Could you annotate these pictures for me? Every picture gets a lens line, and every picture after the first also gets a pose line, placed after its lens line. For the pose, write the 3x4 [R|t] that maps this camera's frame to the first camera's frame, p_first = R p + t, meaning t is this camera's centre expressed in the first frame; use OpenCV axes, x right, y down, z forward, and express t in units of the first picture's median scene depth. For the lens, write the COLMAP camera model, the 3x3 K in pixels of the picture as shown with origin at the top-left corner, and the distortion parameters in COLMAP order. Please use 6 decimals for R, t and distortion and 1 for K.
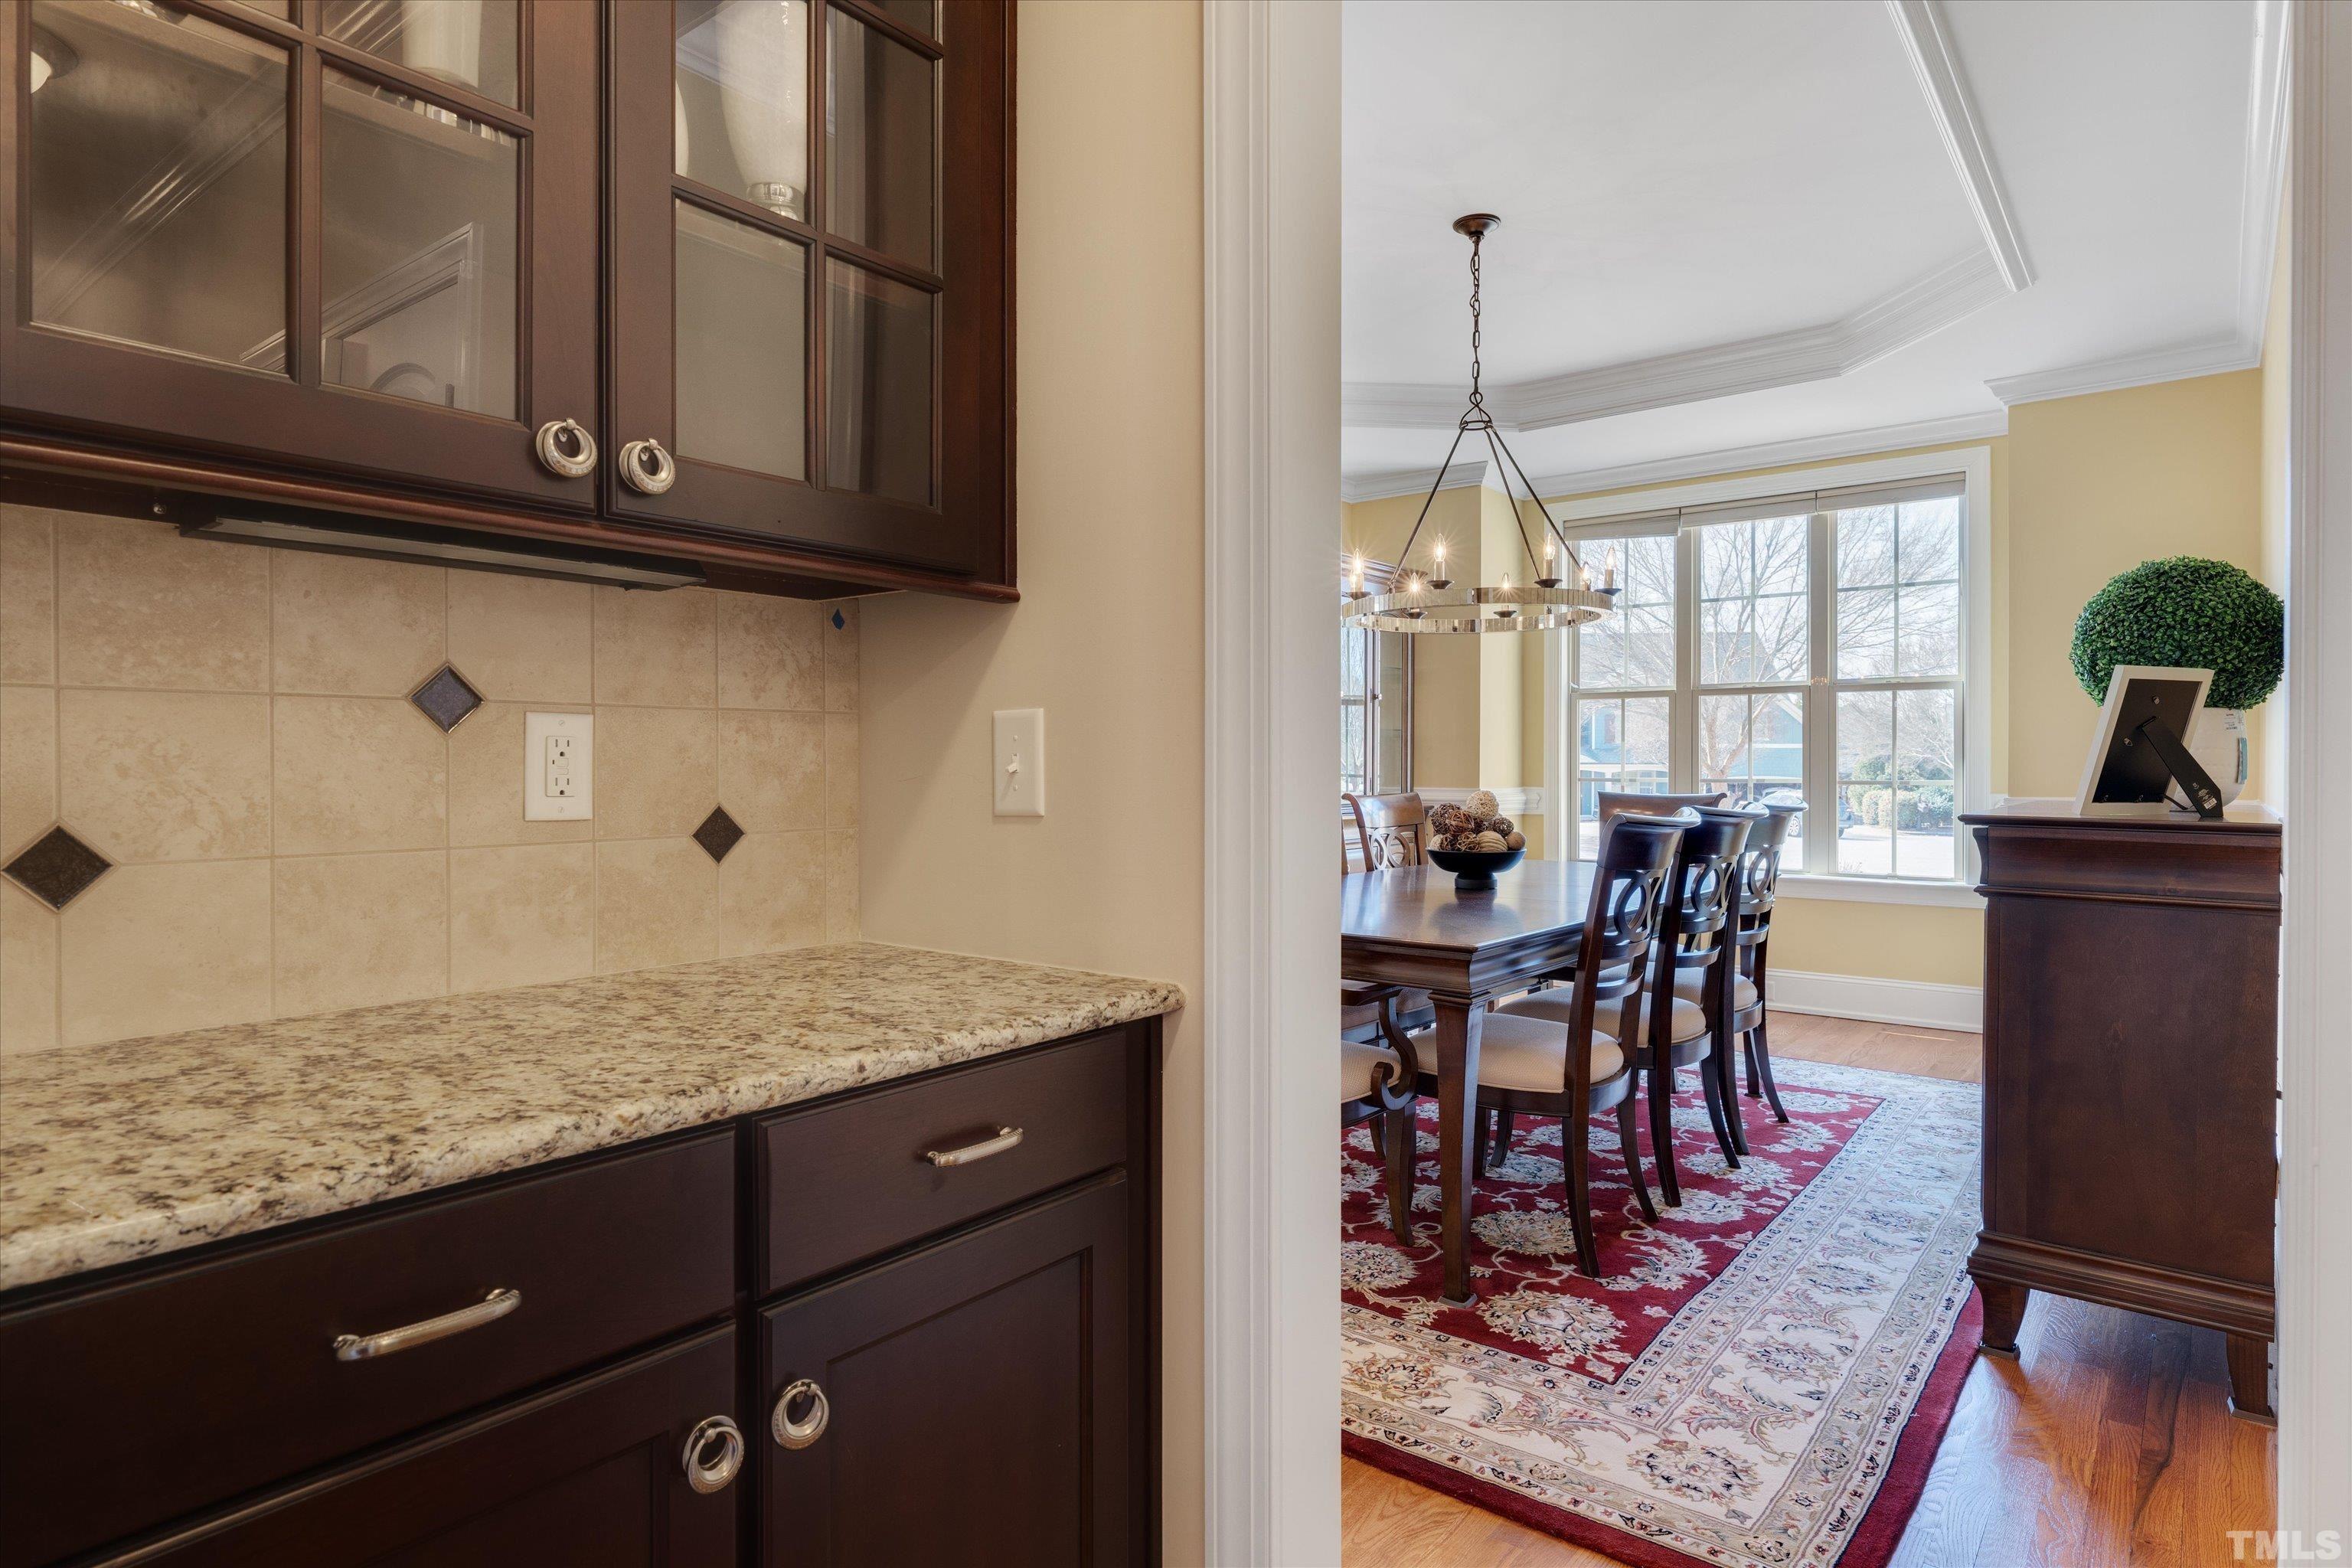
lens RADIAL K [[1305.9, 0, 1176.0], [0, 1305.9, 784.0], [0, 0, 1]] dist [-0.000241, -0.000598]
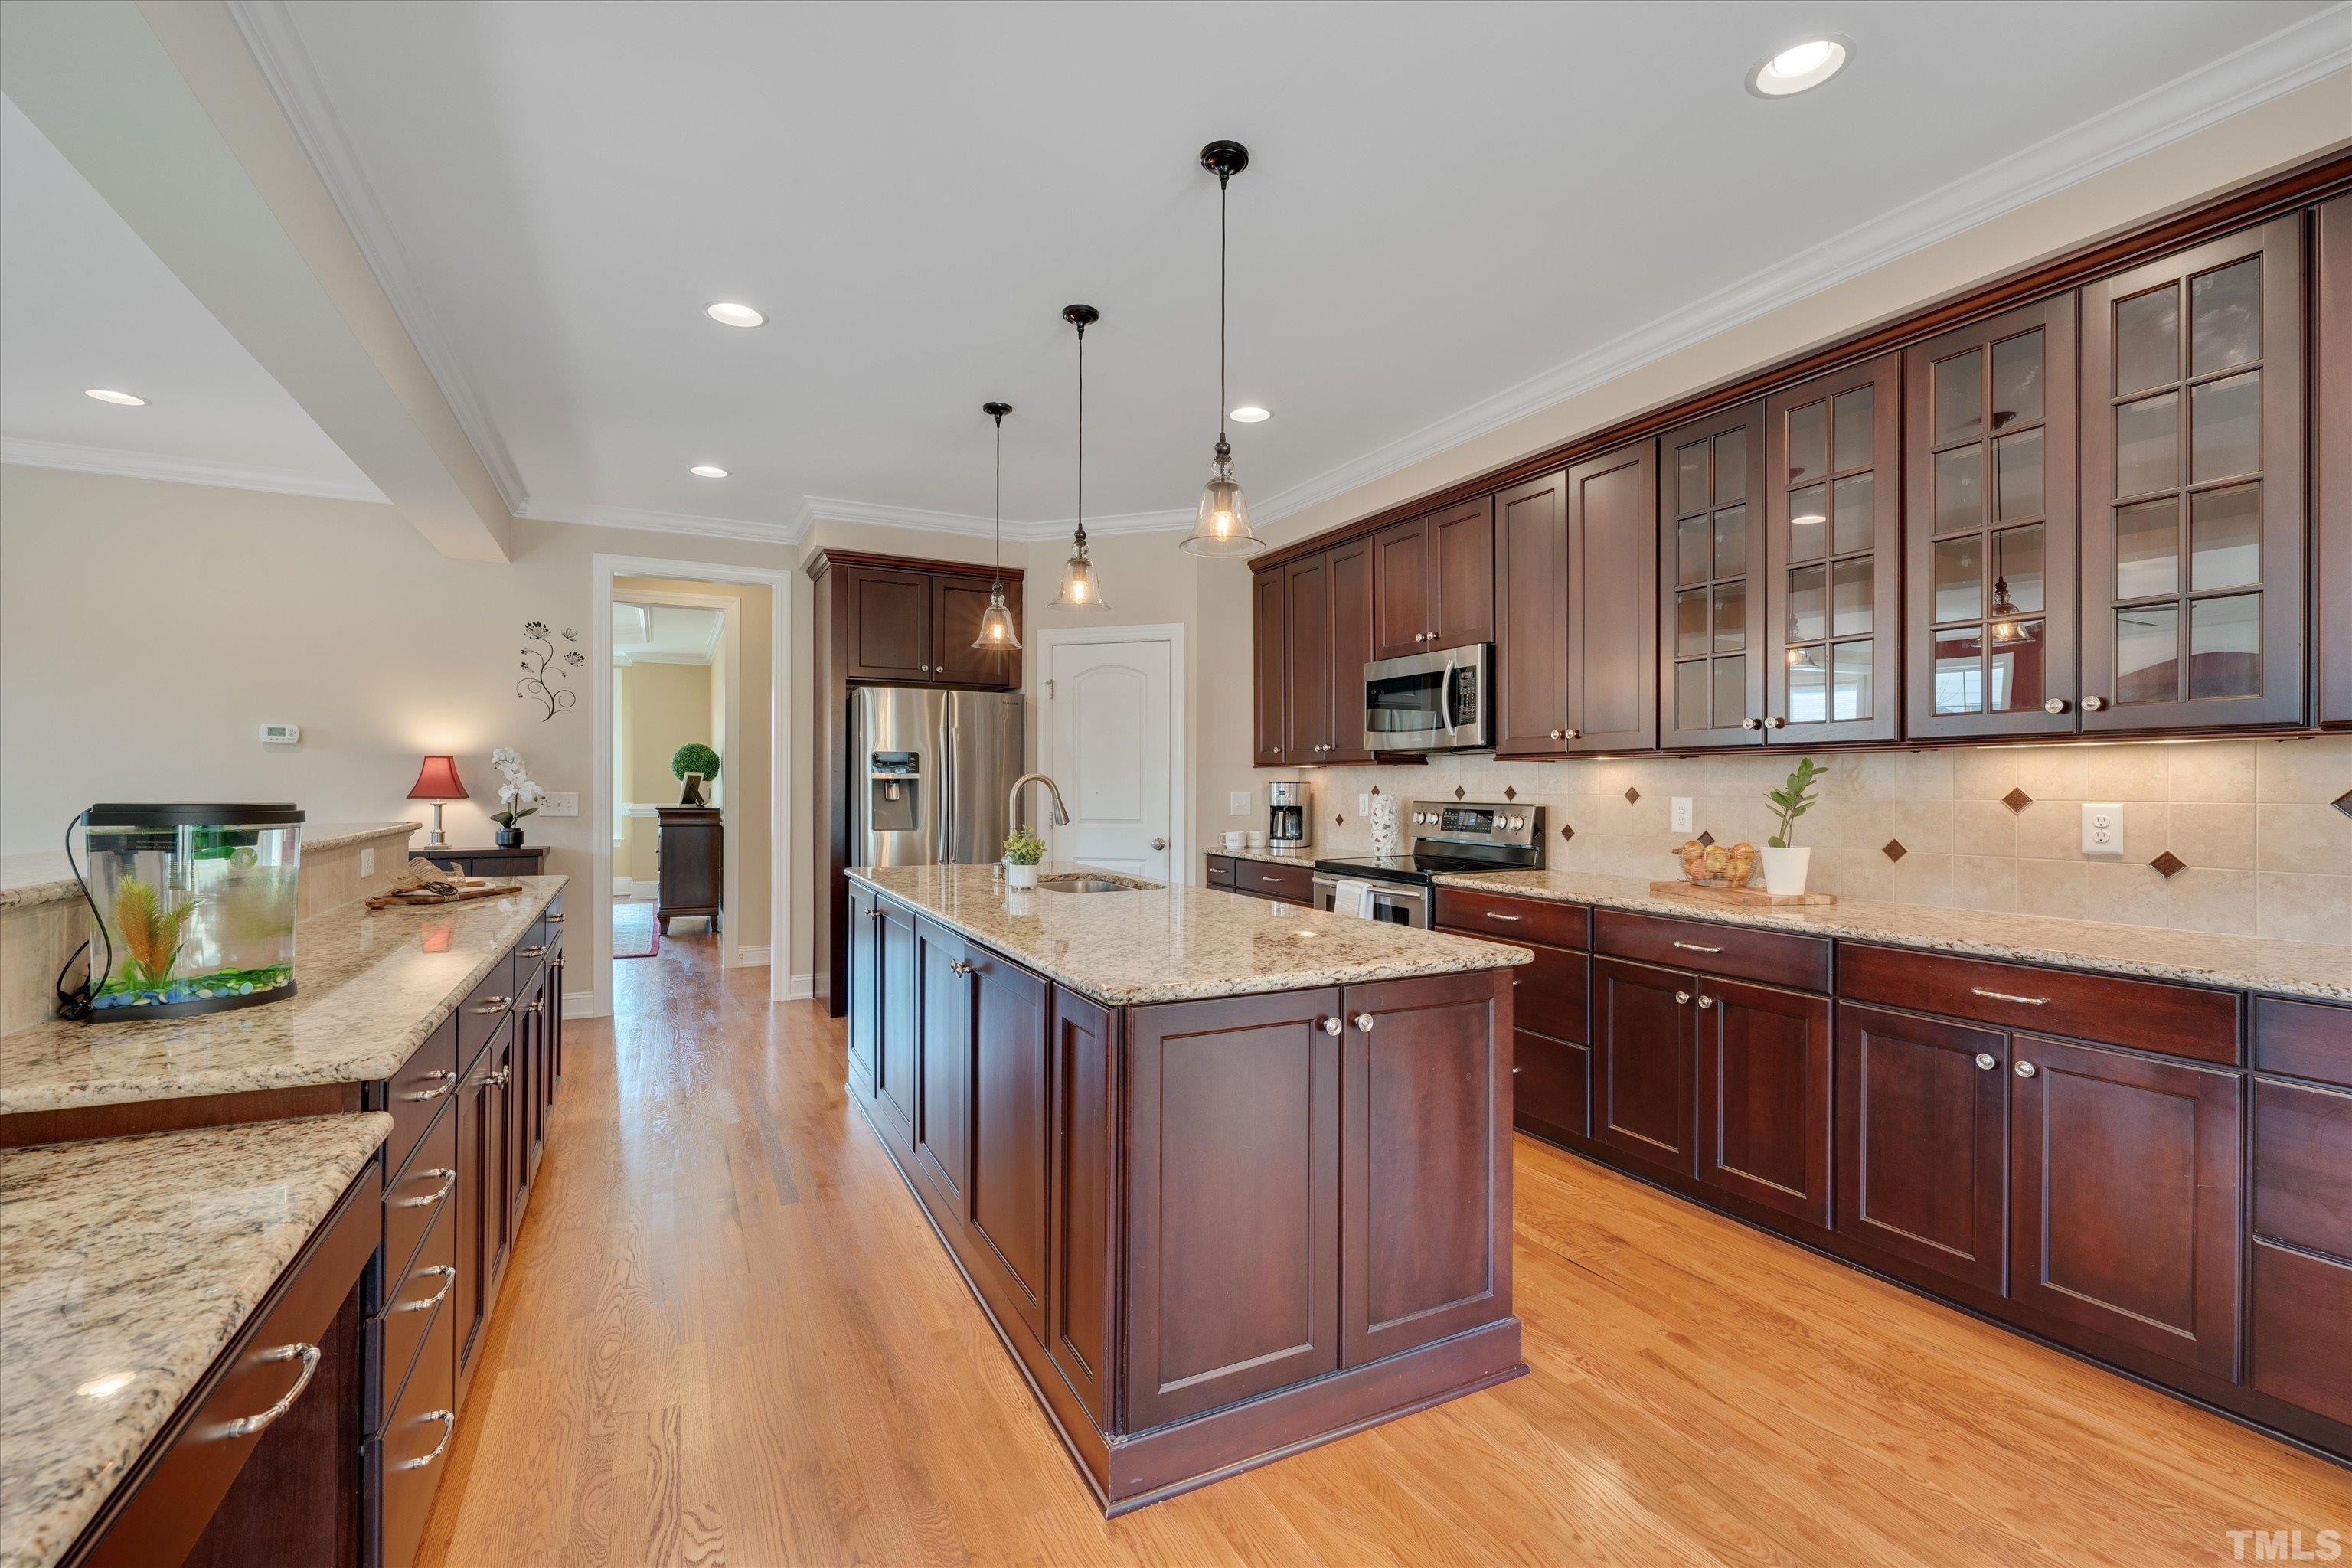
lens RADIAL K [[1032.8, 0, 1176.0], [0, 1032.8, 784.0], [0, 0, 1]] dist [0.004630, 0.000266]
pose [[0.414791, 0.002664, 0.909913, -1.130468], [0.010771, 0.999911, -0.007837, -0.006104], [-0.909853, 0.013052, 0.414725, -1.242569]]
